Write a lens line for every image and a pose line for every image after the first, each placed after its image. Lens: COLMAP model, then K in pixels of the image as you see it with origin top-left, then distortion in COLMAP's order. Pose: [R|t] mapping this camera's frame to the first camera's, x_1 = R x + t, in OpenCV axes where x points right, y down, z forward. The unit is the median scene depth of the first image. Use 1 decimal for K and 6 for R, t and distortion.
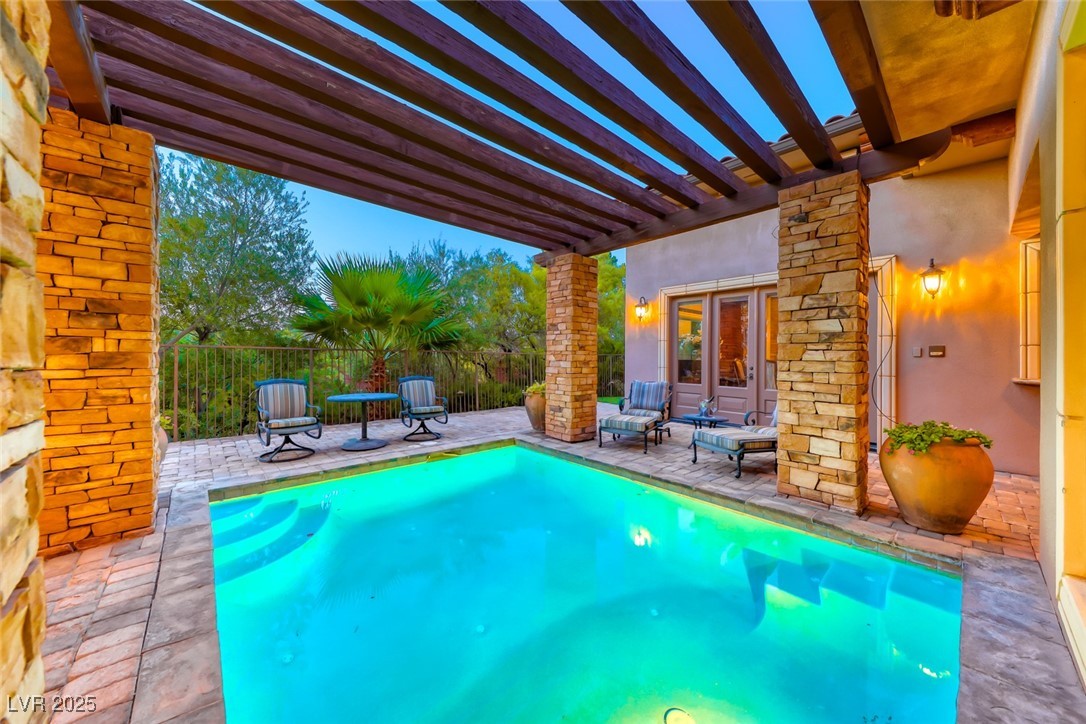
lens RADIAL K [[376.6, 0, 538.7], [0, 376.6, 364.1], [0, 0, 1]] dist [0.016685, 0.000020]
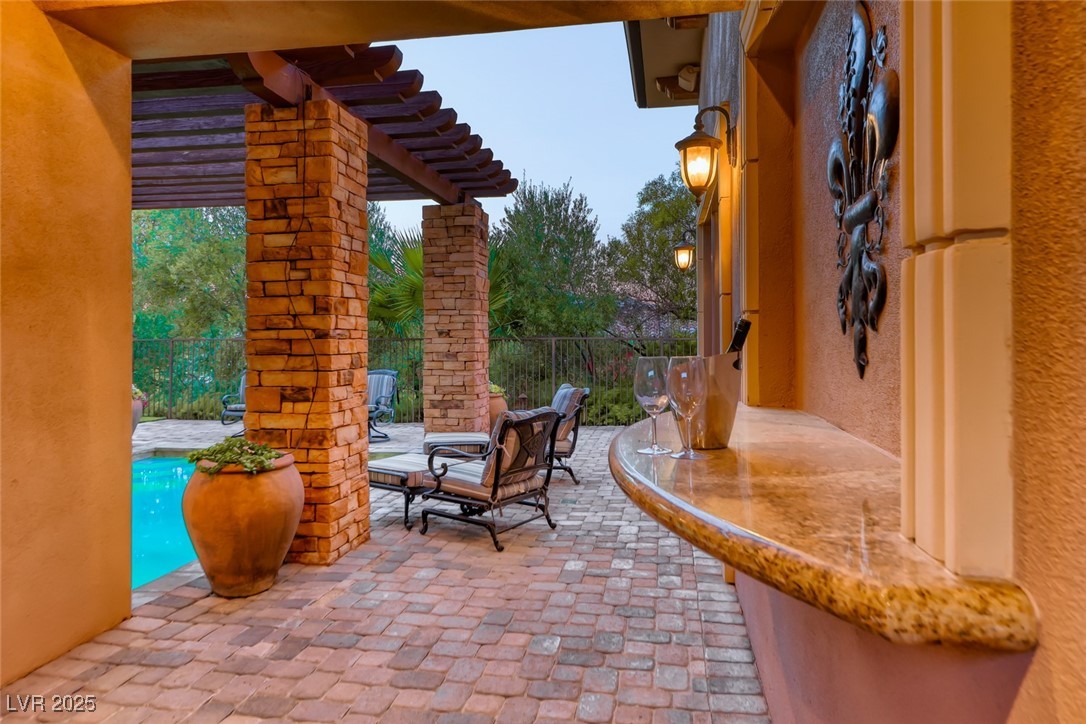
lens RADIAL K [[704.6, 0, 545.2], [0, 704.6, 337.9], [0, 0, 1]] dist [-0.000692, -0.000039]
pose [[0.623975, -0.011457, -0.781360, 1.273898], [0.001050, 0.999904, -0.013823, -0.016681], [0.781444, 0.007805, 0.623927, 0.318635]]
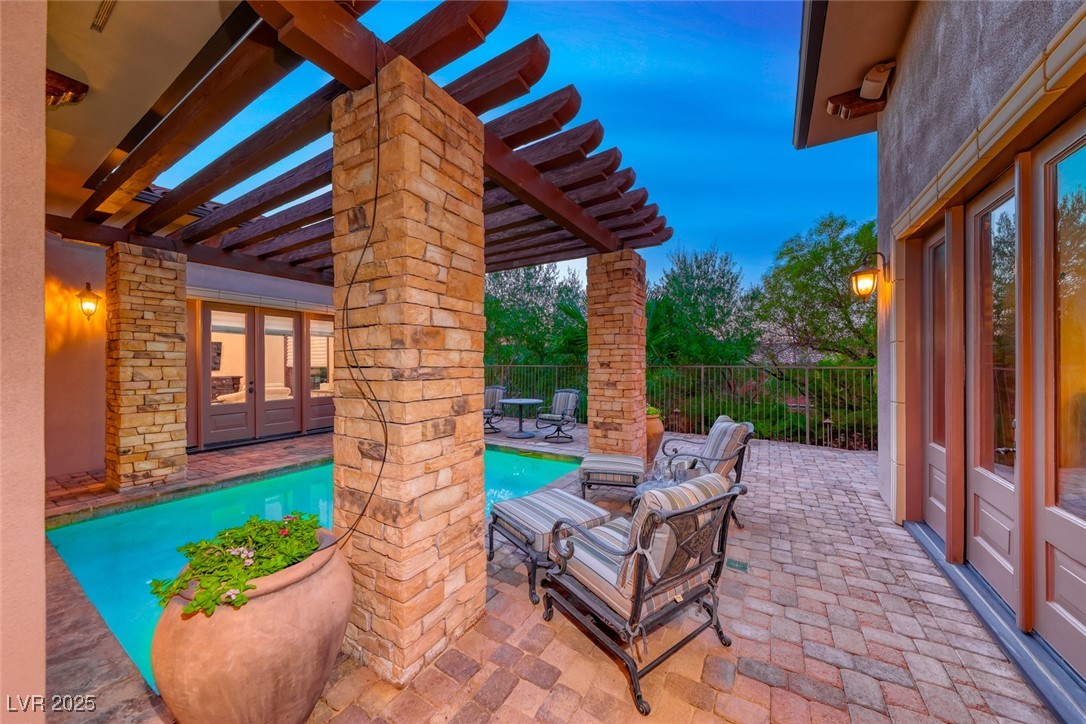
lens RADIAL K [[376.6, 0, 538.7], [0, 376.6, 364.1], [0, 0, 1]] dist [0.016685, 0.000020]
pose [[0.288375, -0.007331, -0.957490, 0.861887], [-0.003865, 0.999954, -0.008820, -0.037555], [0.957510, 0.006244, 0.288333, 0.623415]]
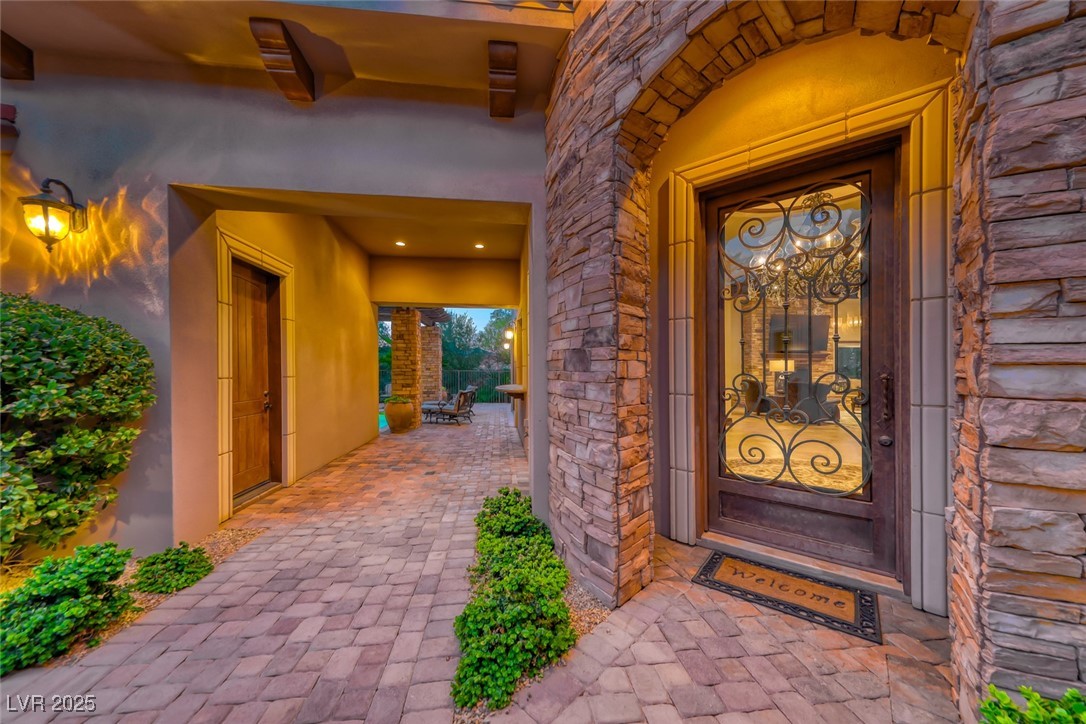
lens RADIAL K [[375.6, 0, 537.6], [0, 375.6, 371.2], [0, 0, 1]] dist [0.013271, -0.000034]
pose [[0.809879, -0.005749, -0.586569, 1.861457], [0.000182, 0.999954, -0.009549, -0.011650], [0.586597, 0.007627, 0.809843, -0.356608]]
